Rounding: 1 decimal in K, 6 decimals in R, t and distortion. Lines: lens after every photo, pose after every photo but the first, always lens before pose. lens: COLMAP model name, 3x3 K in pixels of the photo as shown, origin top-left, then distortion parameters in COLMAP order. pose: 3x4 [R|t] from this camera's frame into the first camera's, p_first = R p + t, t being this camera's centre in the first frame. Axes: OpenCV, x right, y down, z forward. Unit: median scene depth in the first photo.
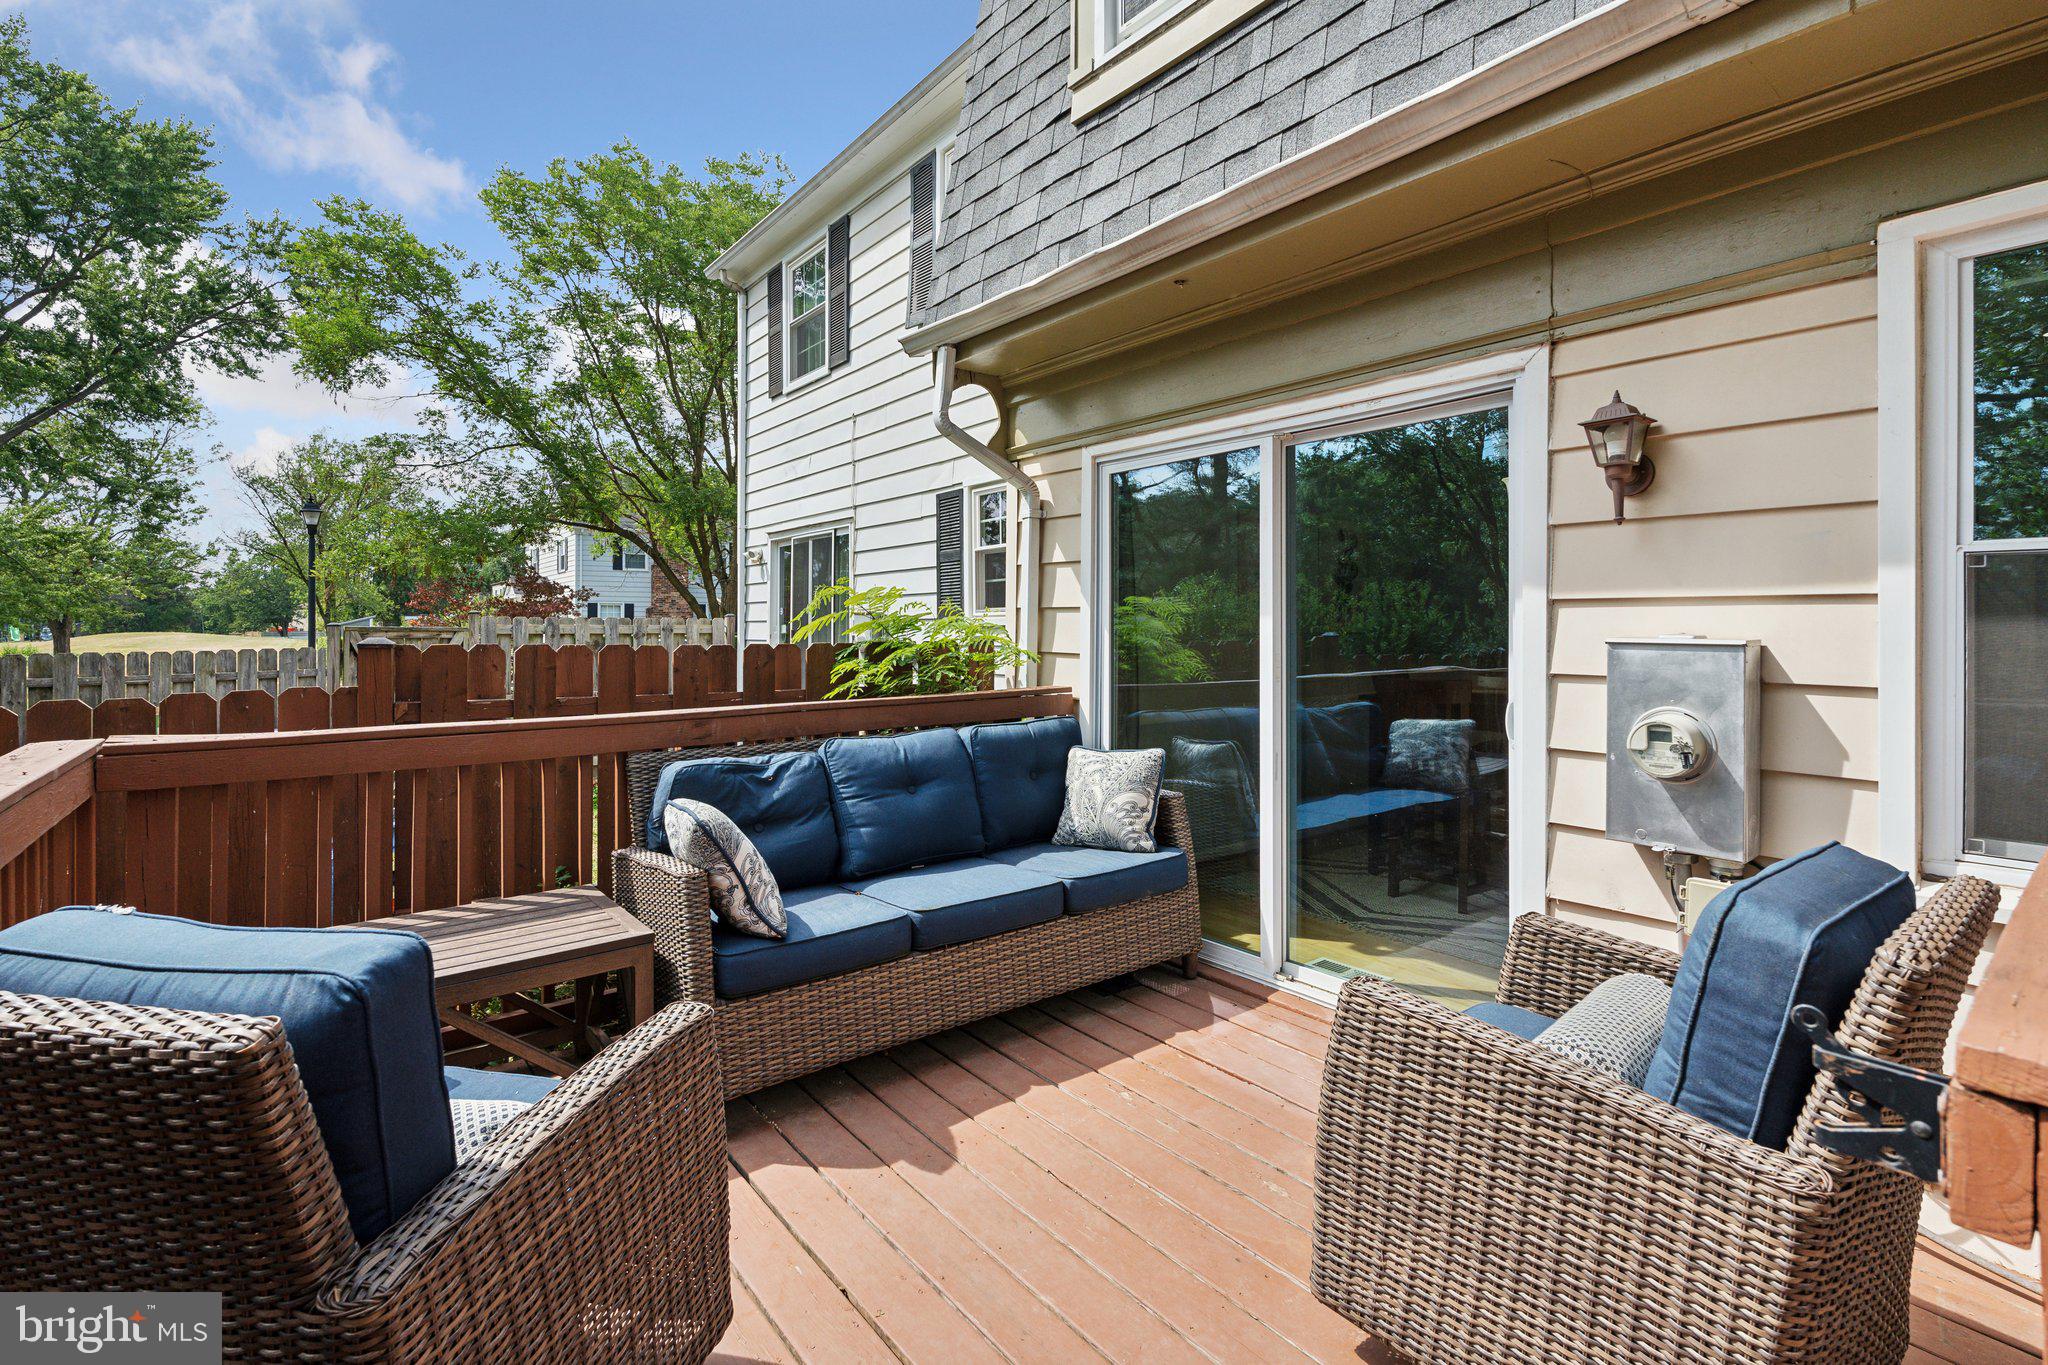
lens RADIAL K [[940.6, 0, 1000.5], [0, 940.6, 635.1], [0, 0, 1]] dist [0.009686, 0.000143]
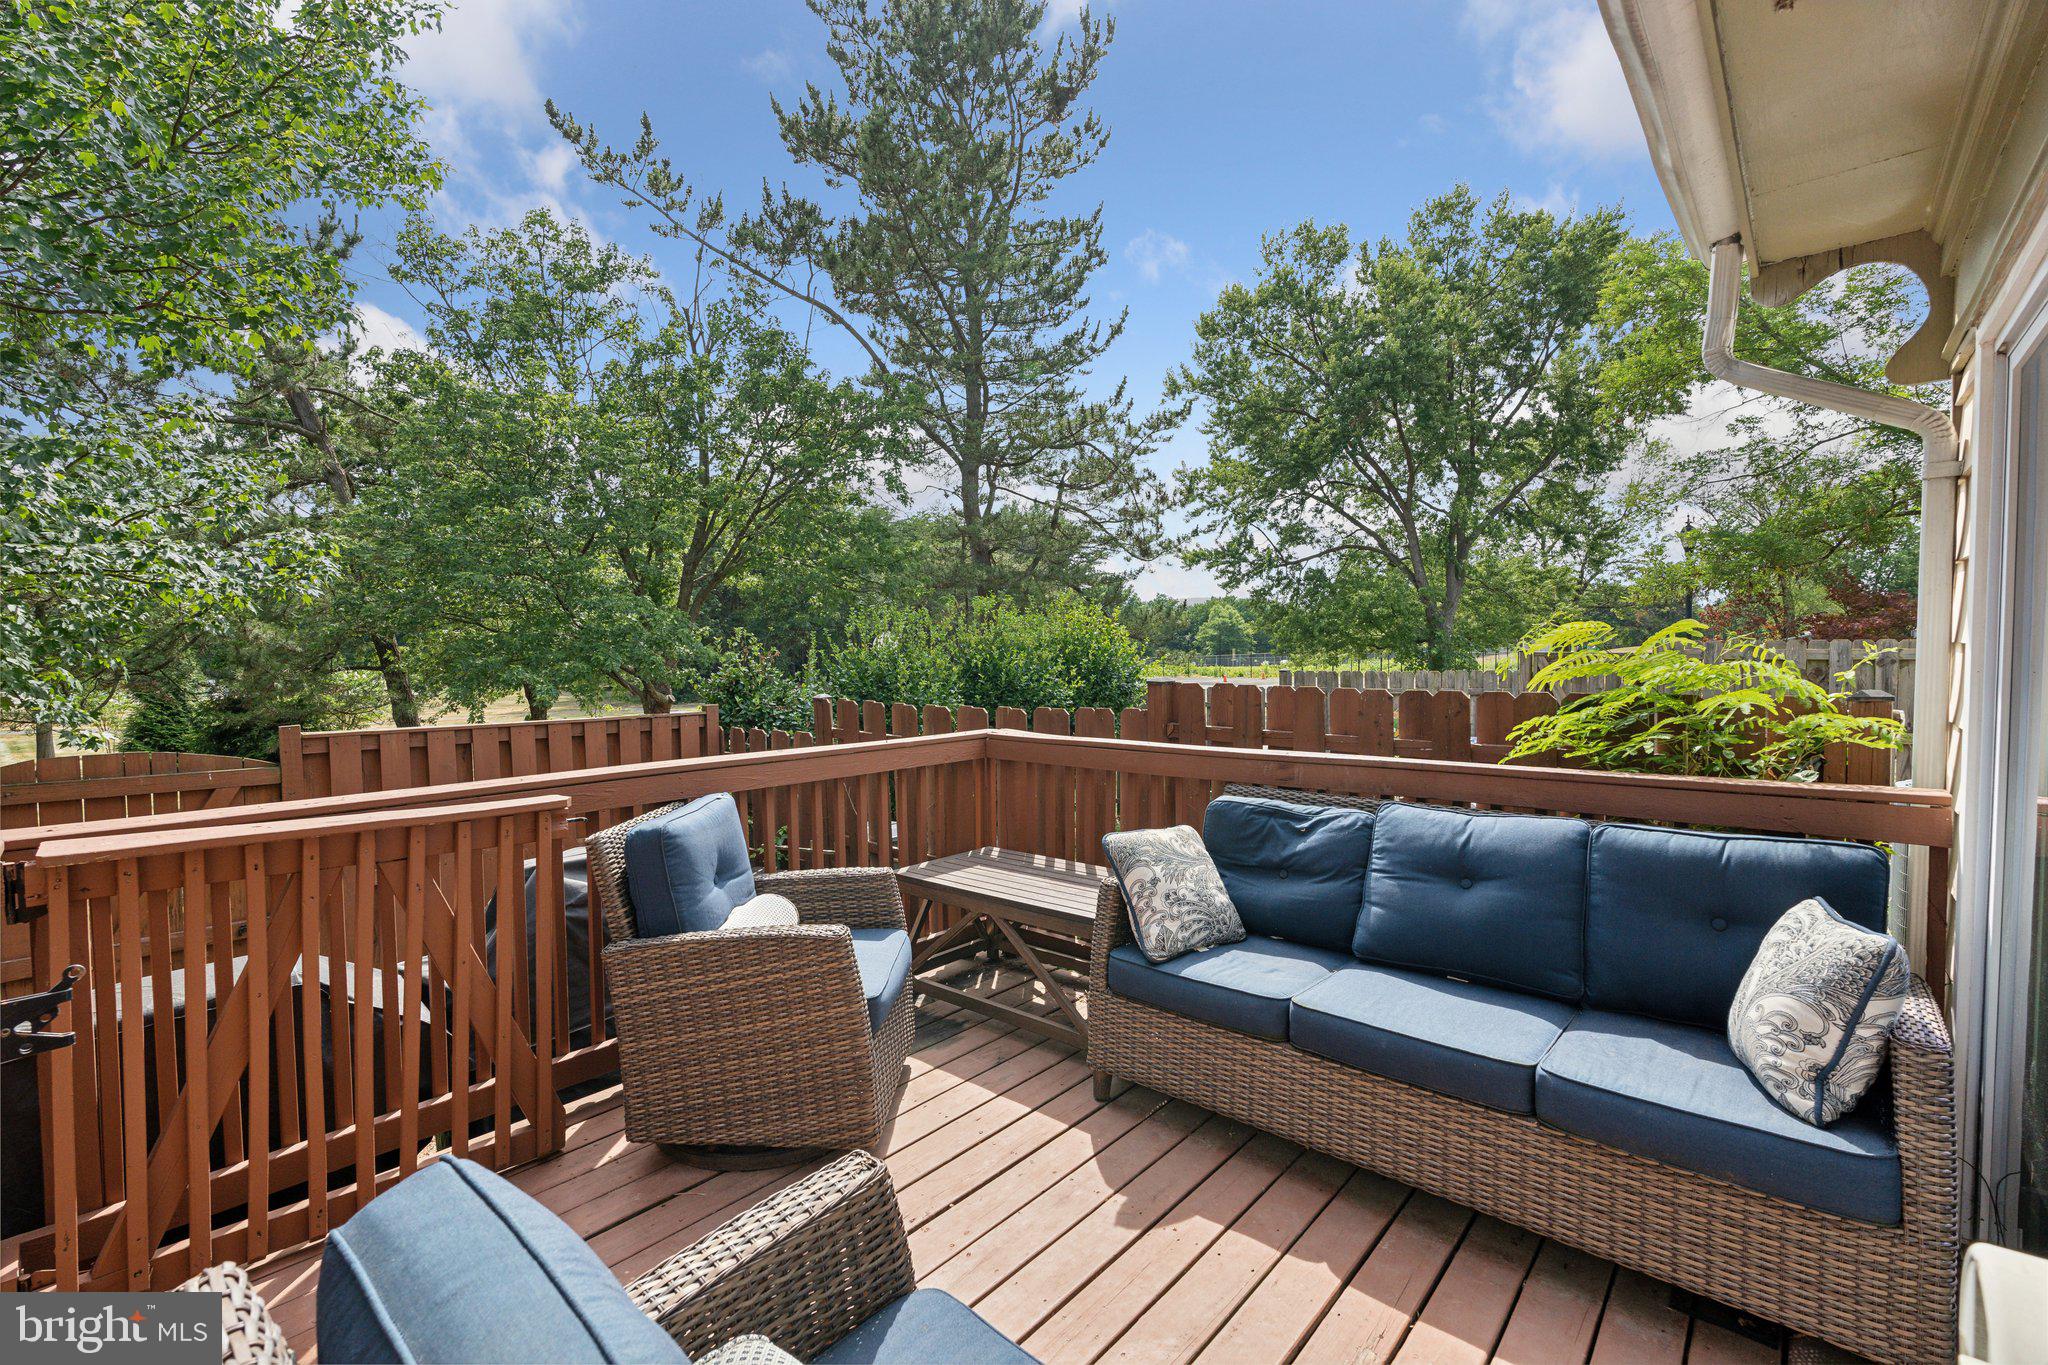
lens RADIAL K [[898.9, 0, 1024.3], [0, 898.9, 659.8], [0, 0, 1]] dist [-0.002436, -0.000076]
pose [[0.178852, 0.009862, -0.983827, 0.576999], [0.004874, 0.999929, 0.010910, -0.036571], [0.983864, -0.006746, 0.178791, 0.480206]]
